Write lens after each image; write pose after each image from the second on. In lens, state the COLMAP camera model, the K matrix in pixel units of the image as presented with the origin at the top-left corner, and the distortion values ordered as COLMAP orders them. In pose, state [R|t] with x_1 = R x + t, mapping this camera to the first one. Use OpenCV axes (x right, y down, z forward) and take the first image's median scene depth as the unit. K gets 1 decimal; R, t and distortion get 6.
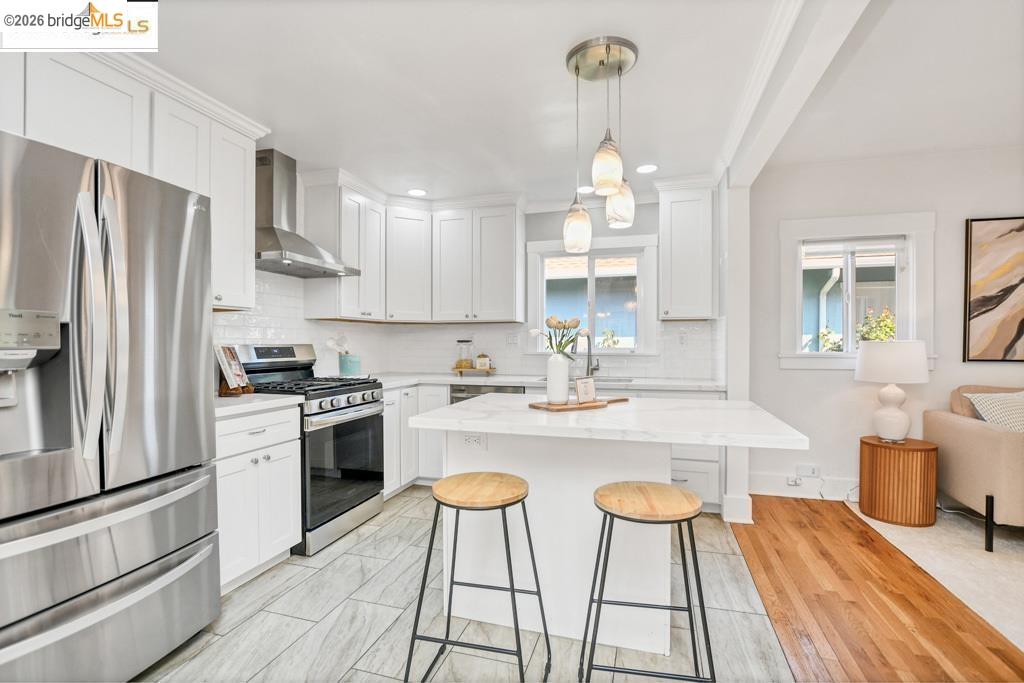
lens RADIAL K [[483.6, 0, 491.8], [0, 483.6, 343.5], [0, 0, 1]] dist [-0.027919, 0.003111]
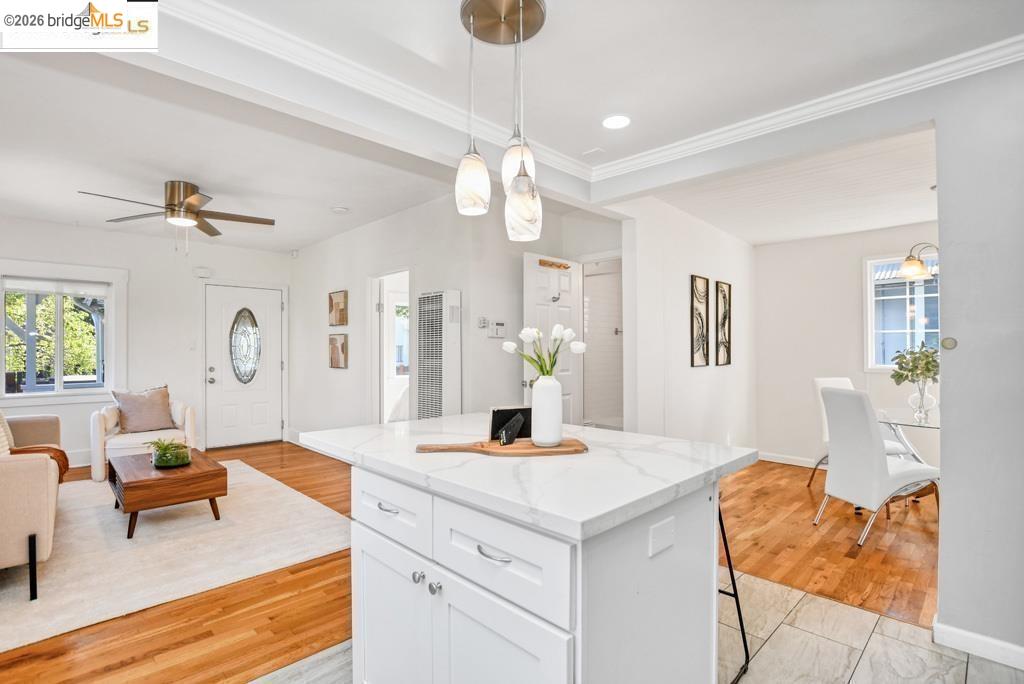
lens RADIAL K [[494.2, 0, 494.7], [0, 494.2, 341.7], [0, 0, 1]] dist [-0.025485, 0.000363]
pose [[-0.873953, 0.009492, 0.485917, -0.100798], [0.004101, 0.999918, -0.012156, -0.014831], [-0.485993, -0.008631, -0.873920, 1.108877]]
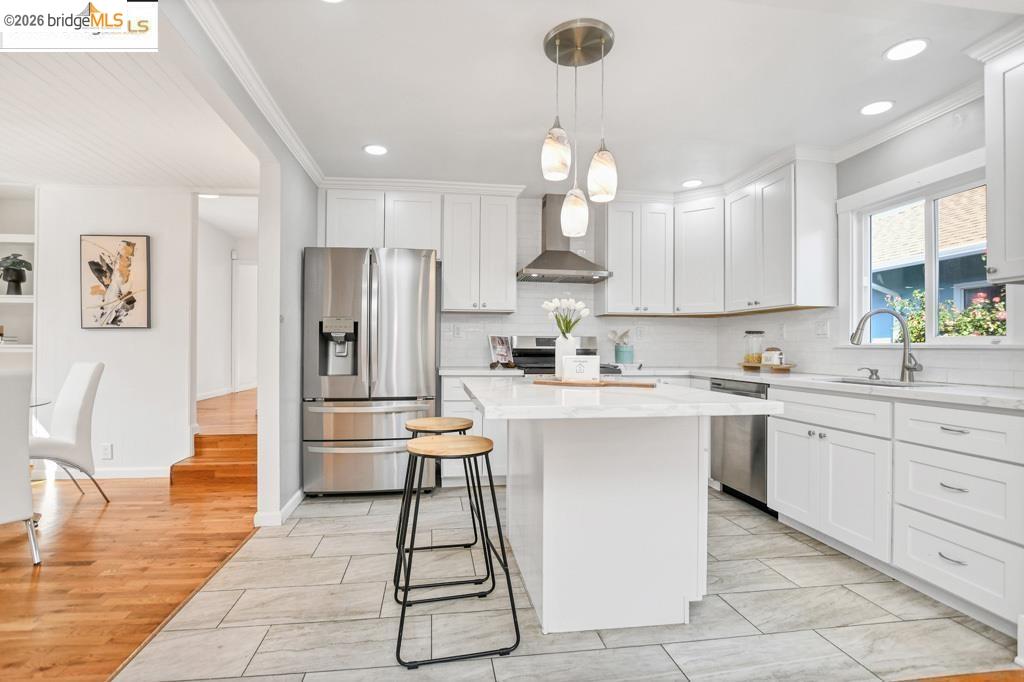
lens RADIAL K [[483.6, 0, 502.2], [0, 483.6, 344.8], [0, 0, 1]] dist [-0.027919, 0.003111]
pose [[0.431221, -0.003103, -0.902241, 0.686506], [-0.008833, 0.999932, -0.007661, 0.036590], [0.902203, 0.011273, 0.431164, 0.271452]]
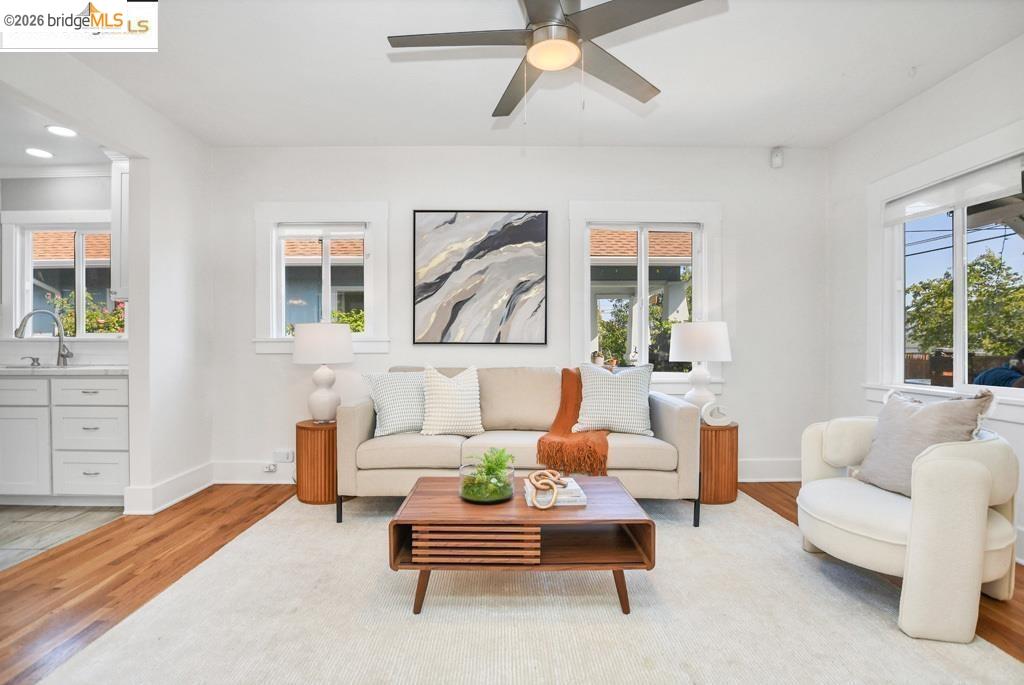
lens RADIAL K [[494.2, 0, 503.9], [0, 494.2, 348.3], [0, 0, 1]] dist [-0.025485, 0.000363]
pose [[0.952708, -0.003273, 0.303870, 0.883189], [0.001535, 0.999981, 0.005959, 0.041756], [-0.303884, -0.005211, 0.952695, -0.122169]]
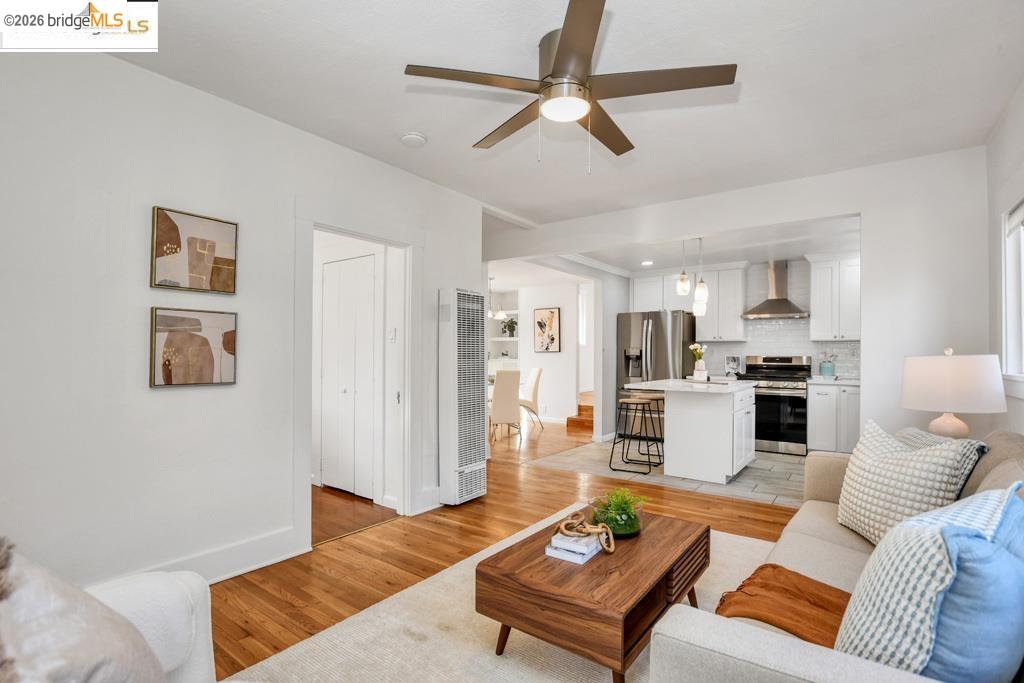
lens RADIAL K [[483.6, 0, 508.5], [0, 483.6, 346.4], [0, 0, 1]] dist [-0.027919, 0.003111]
pose [[-0.334007, -0.014655, -0.942457, 1.744152], [-0.009504, 0.999881, -0.012180, -0.003016], [0.942523, 0.004889, -0.334107, 0.592642]]
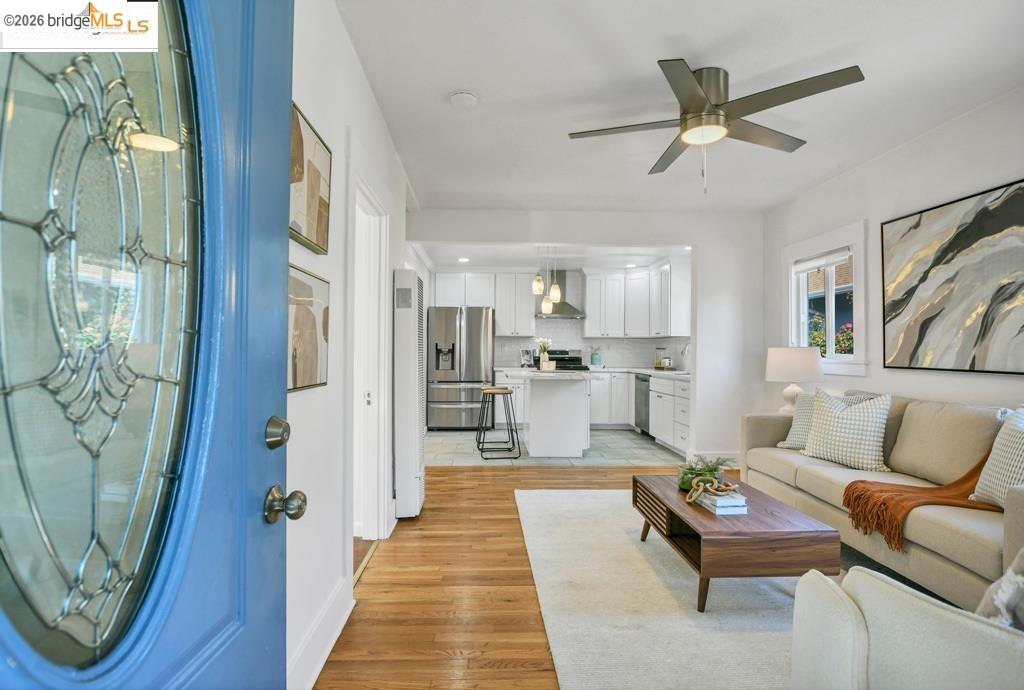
lens RADIAL K [[494.2, 0, 498.6], [0, 494.2, 347.0], [0, 0, 1]] dist [-0.025485, 0.000363]
pose [[0.324535, -0.003767, -0.945866, 1.737665], [-0.011342, 0.999905, -0.007874, 0.011695], [0.945806, 0.013283, 0.324461, -0.083188]]
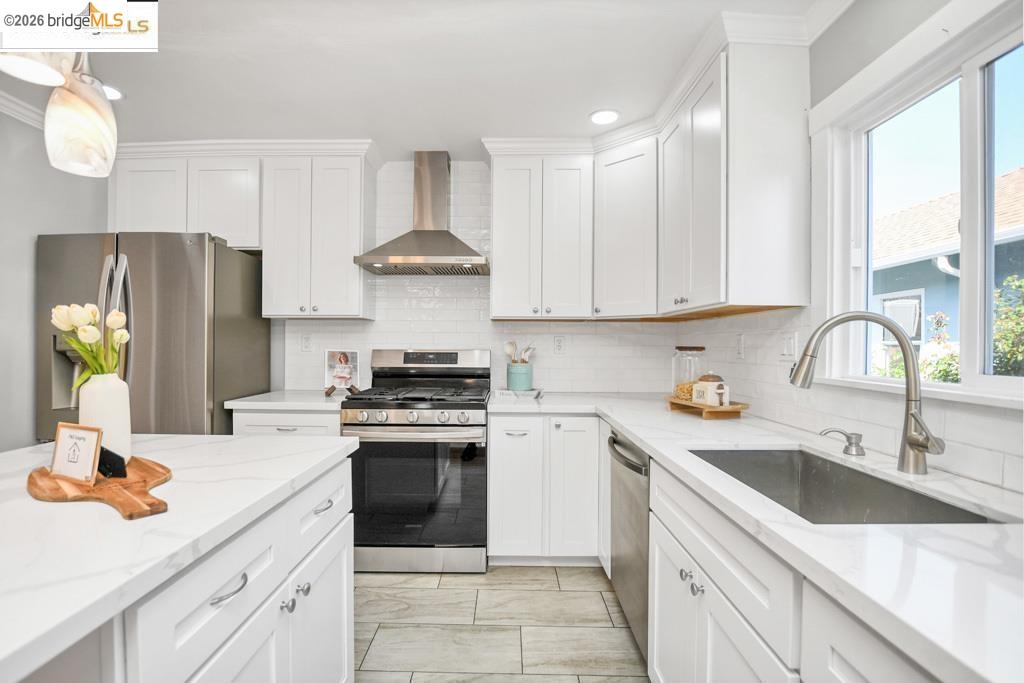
lens RADIAL K [[483.6, 0, 510.5], [0, 483.6, 345.5], [0, 0, 1]] dist [-0.027919, 0.003111]
pose [[0.300406, 0.002423, -0.953808, 0.510759], [-0.006719, 0.999977, 0.000424, -0.008293], [0.953788, 0.006281, 0.300416, 0.832557]]
